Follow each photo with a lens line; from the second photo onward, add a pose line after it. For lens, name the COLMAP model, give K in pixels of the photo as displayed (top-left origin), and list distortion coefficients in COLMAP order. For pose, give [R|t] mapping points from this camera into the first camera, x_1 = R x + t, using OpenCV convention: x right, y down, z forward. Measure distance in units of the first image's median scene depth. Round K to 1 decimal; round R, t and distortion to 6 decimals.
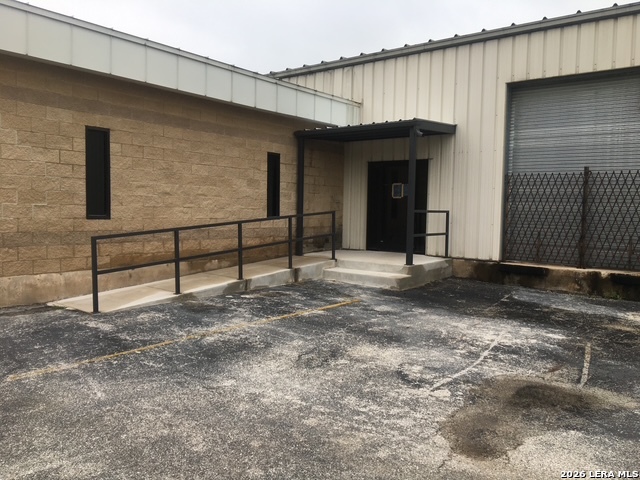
lens RADIAL K [[557.3, 0, 319.0], [0, 557.3, 237.8], [0, 0, 1]] dist [0.125298, -0.135515]
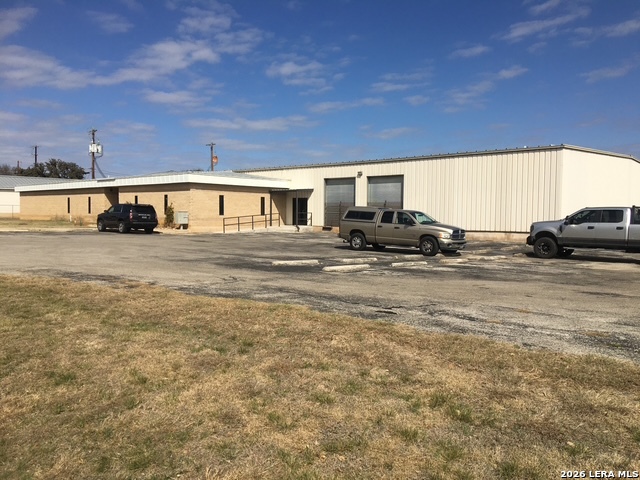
lens RADIAL K [[557.3, 0, 315.3], [0, 557.3, 242.2], [0, 0, 1]] dist [0.125298, -0.135515]
pose [[0.998361, -0.009756, -0.056385, 0.503879], [0.009641, 0.999951, -0.002310, 0.165222], [0.056405, 0.001762, 0.998406, -2.827646]]
